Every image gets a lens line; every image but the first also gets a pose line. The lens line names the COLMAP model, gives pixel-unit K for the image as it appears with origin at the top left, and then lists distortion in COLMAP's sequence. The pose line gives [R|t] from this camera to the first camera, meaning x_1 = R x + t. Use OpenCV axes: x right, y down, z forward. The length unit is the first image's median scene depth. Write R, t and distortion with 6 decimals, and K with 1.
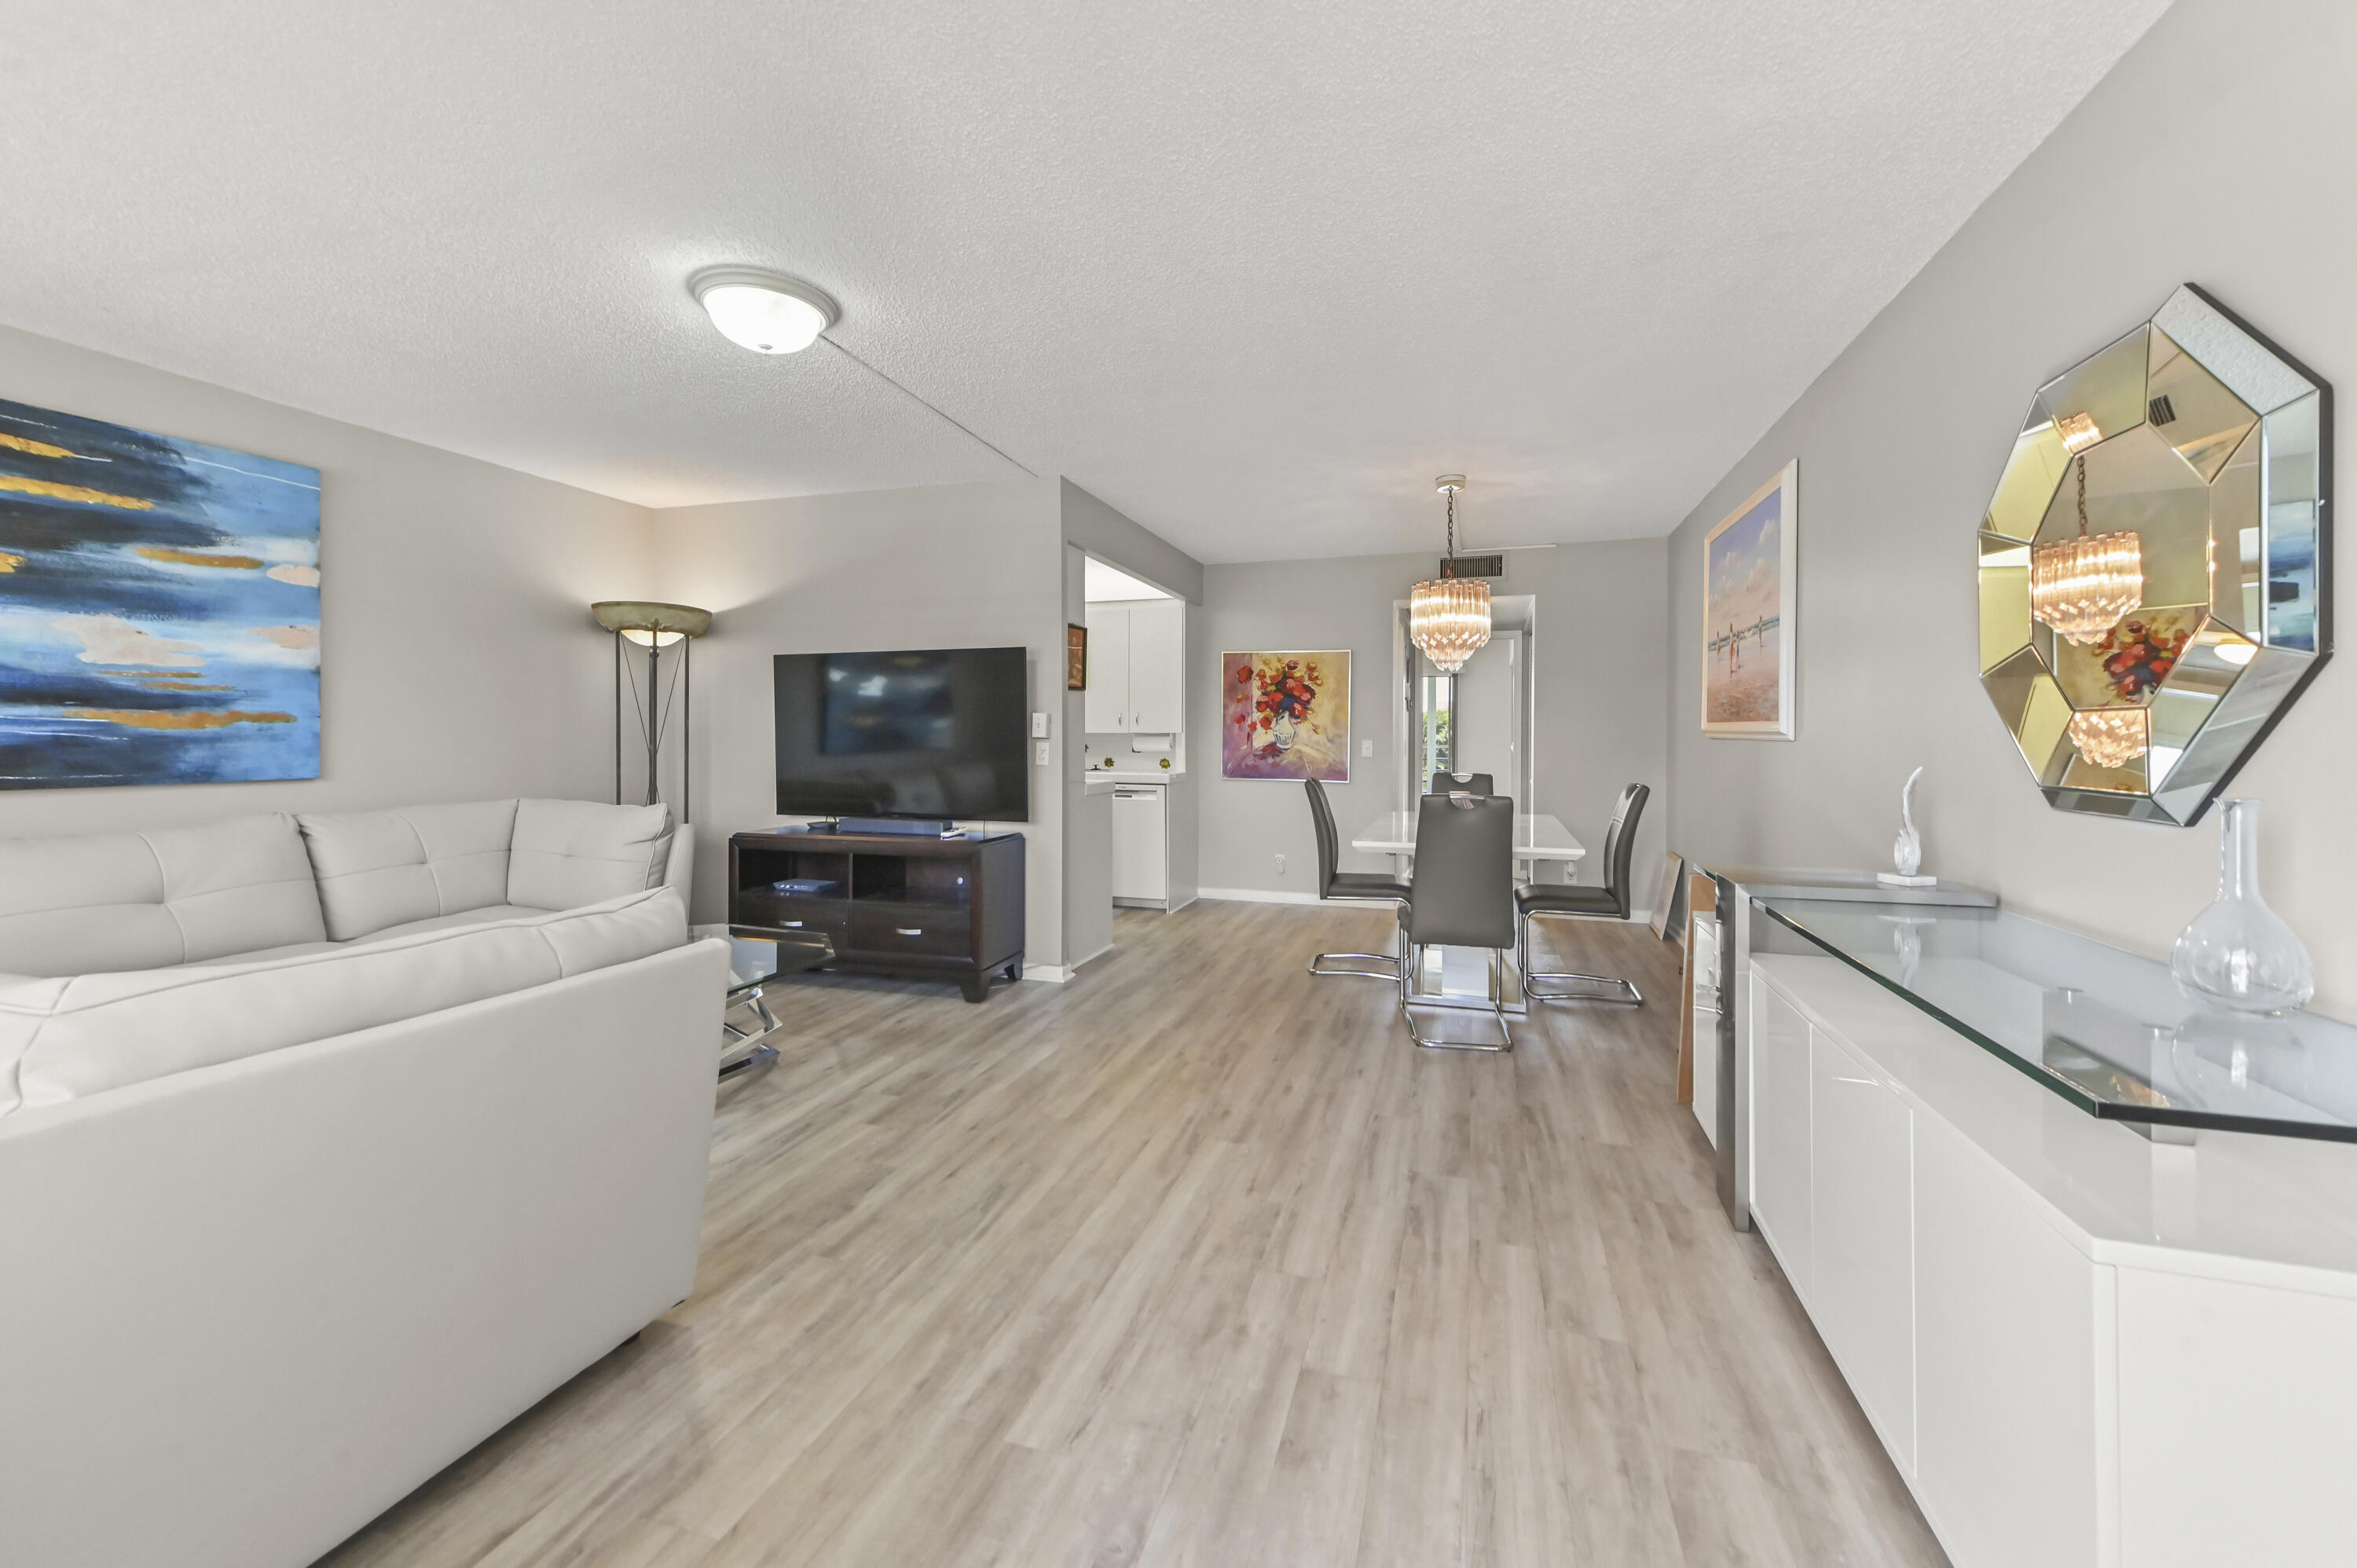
lens RADIAL K [[945.8, 0, 1195.4], [0, 945.8, 749.9], [0, 0, 1]] dist [0.013605, -0.000082]
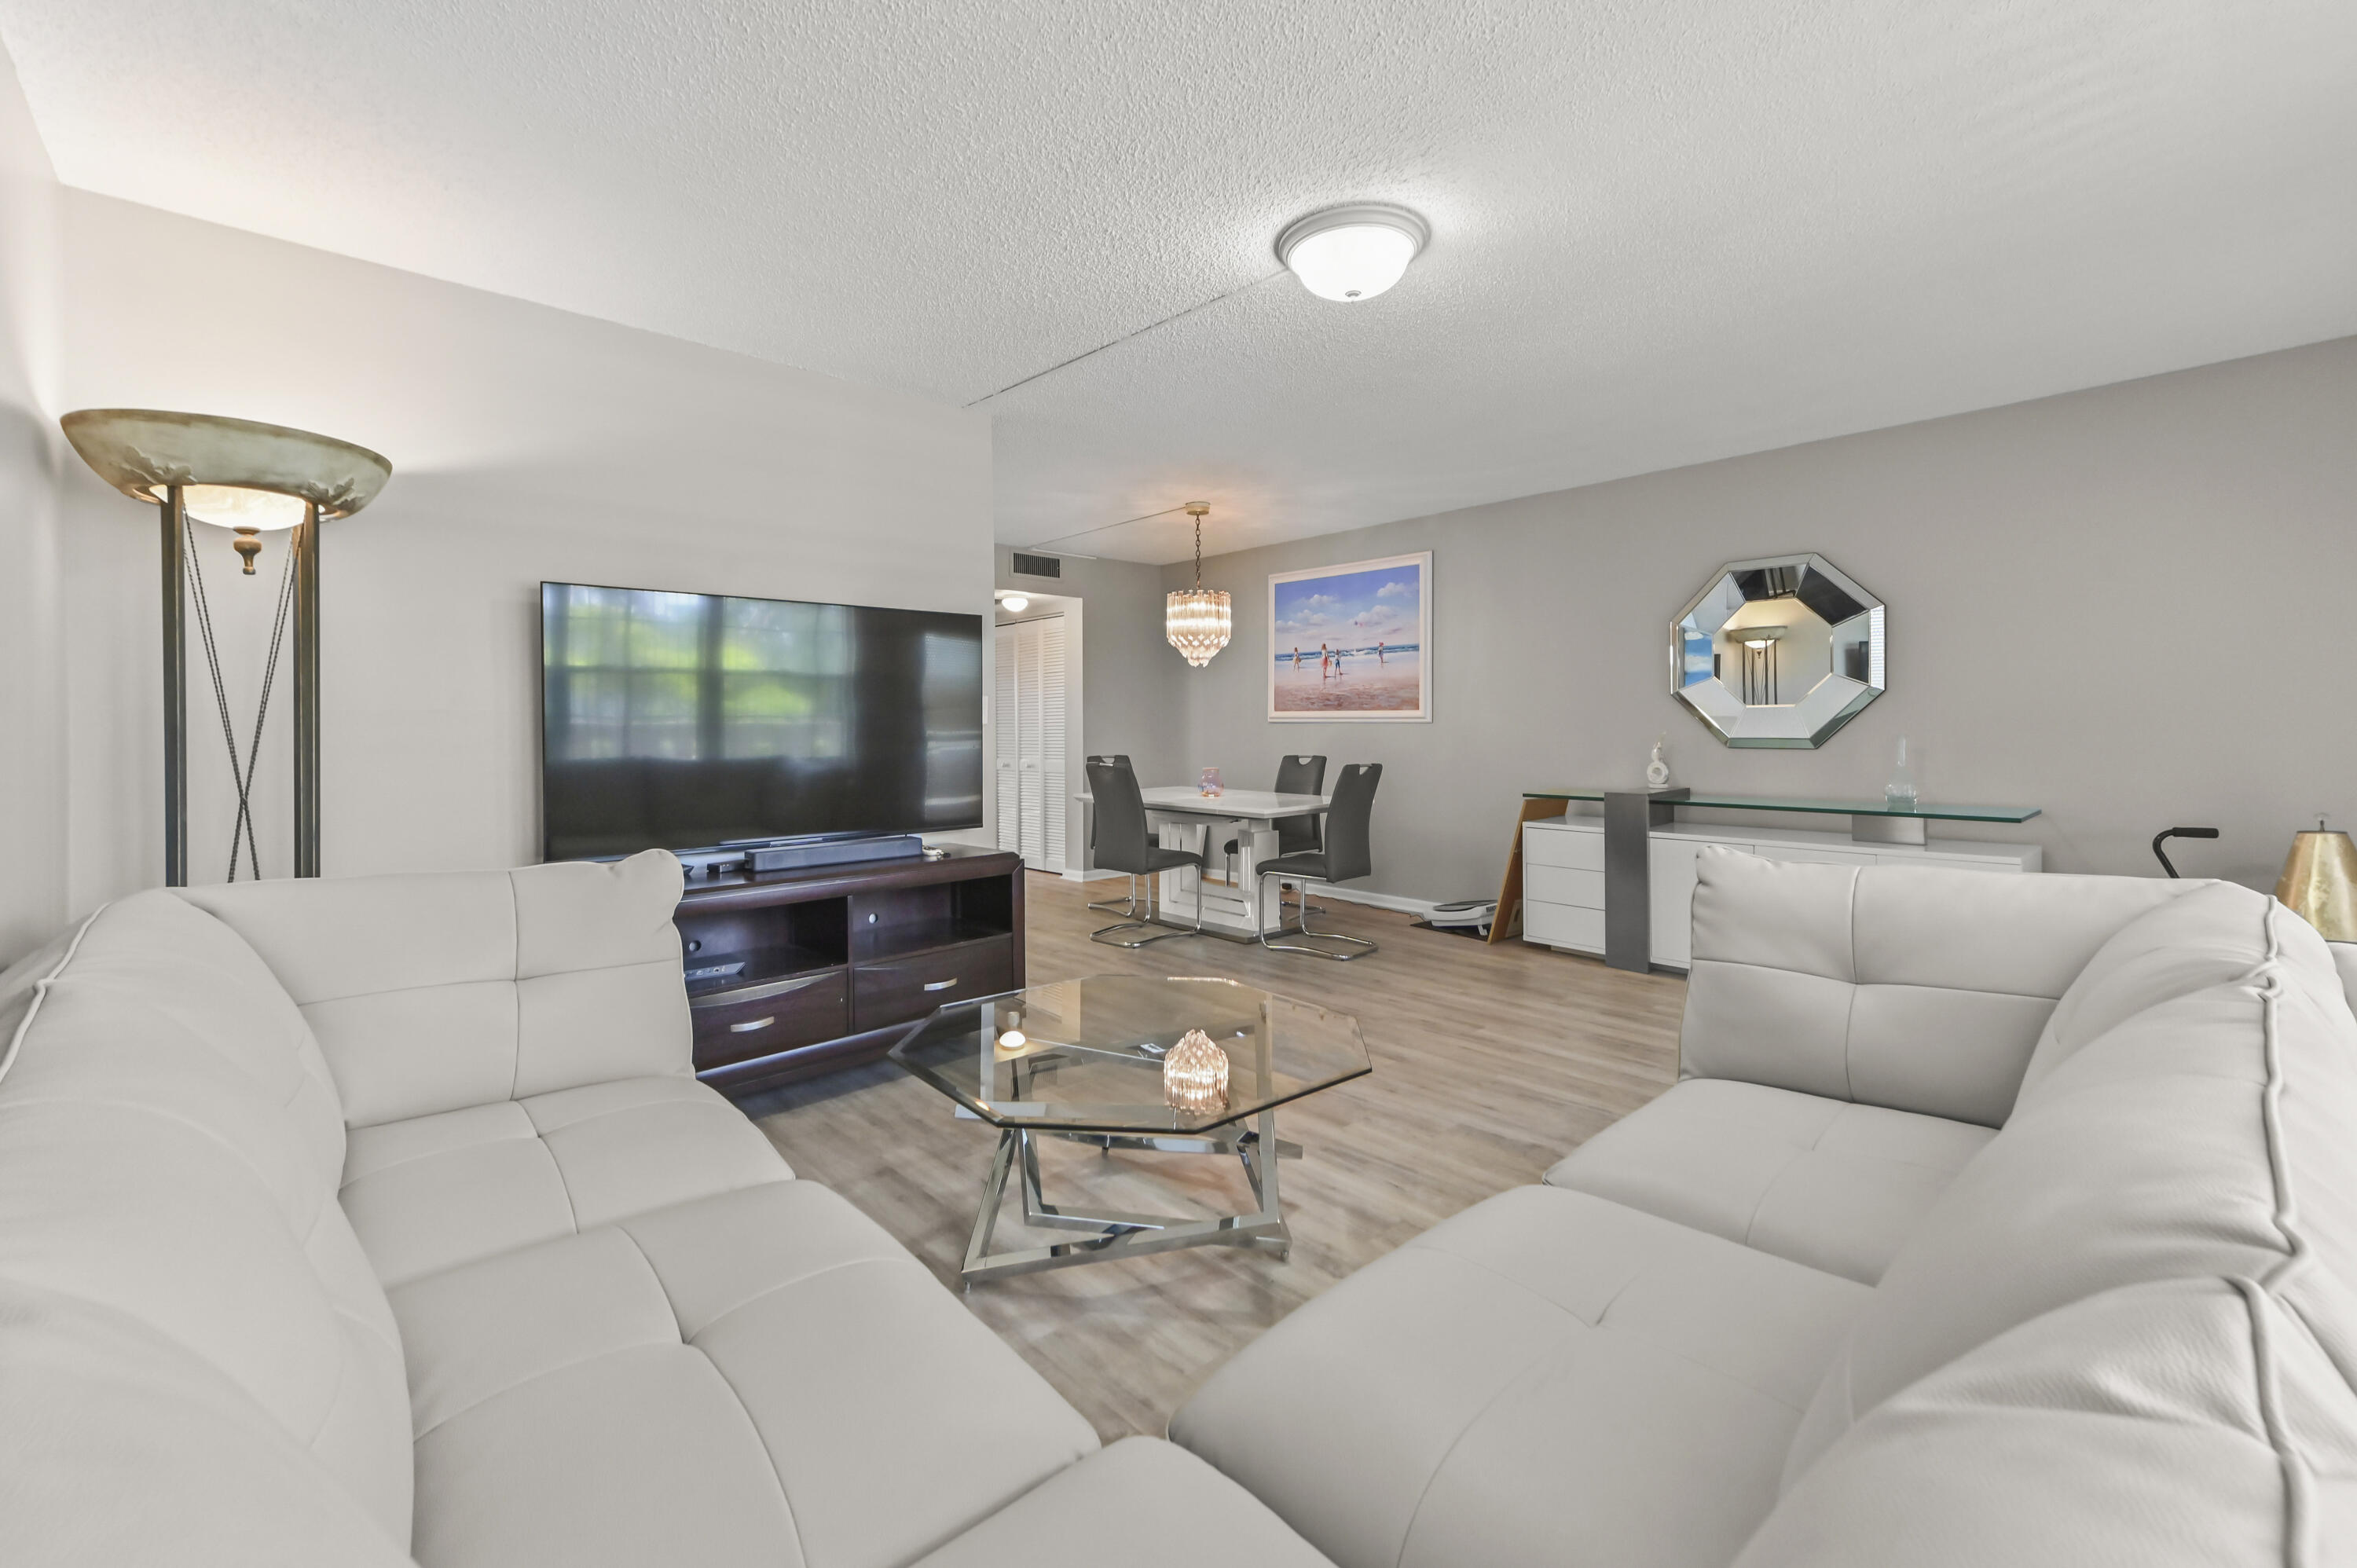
lens RADIAL K [[963.0, 0, 1240.1], [0, 963.0, 723.5], [0, 0, 1]] dist [0.000995, 0.000006]
pose [[0.487861, -0.005277, 0.872905, -1.126514], [0.021871, 0.999742, -0.006180, -0.005726], [-0.872647, 0.022106, 0.487850, 0.556804]]
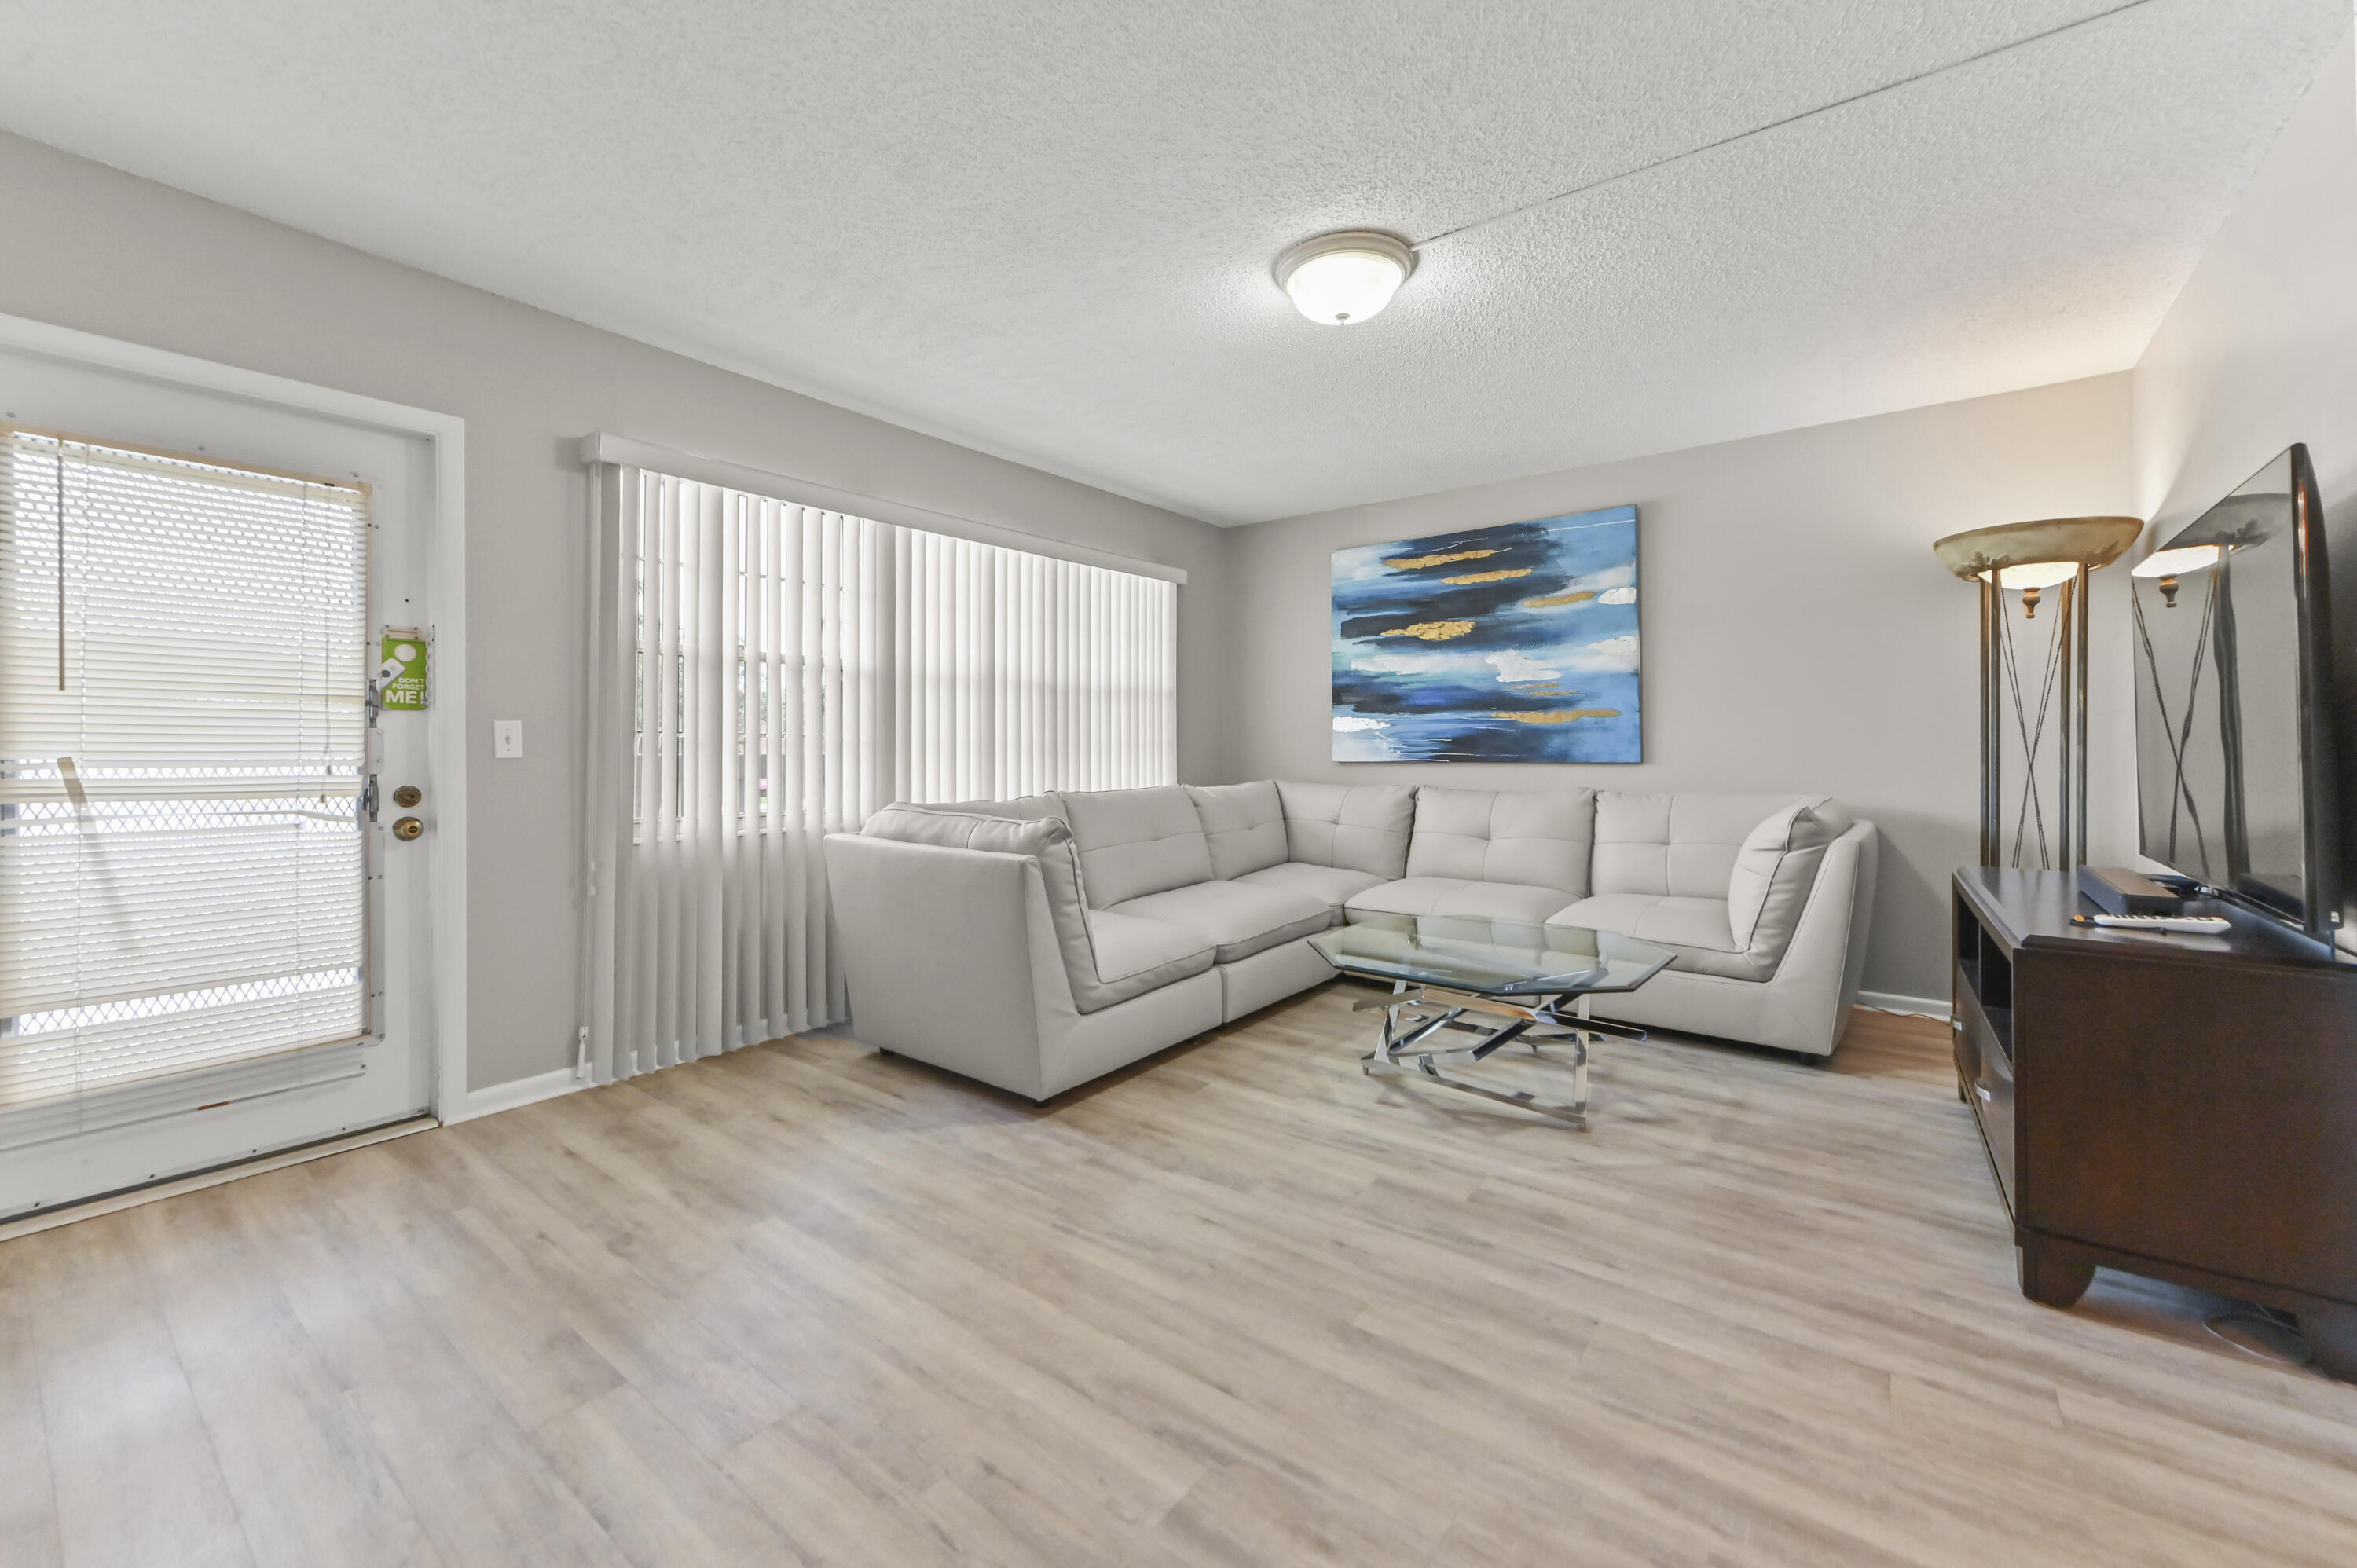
lens RADIAL K [[945.8, 0, 1195.4], [0, 945.8, 749.9], [0, 0, 1]] dist [0.013605, -0.000082]
pose [[-0.360589, 0.003369, -0.932719, 0.439976], [-0.012029, 0.999894, 0.008262, 0.012123], [0.932647, 0.014199, -0.360510, 1.042517]]
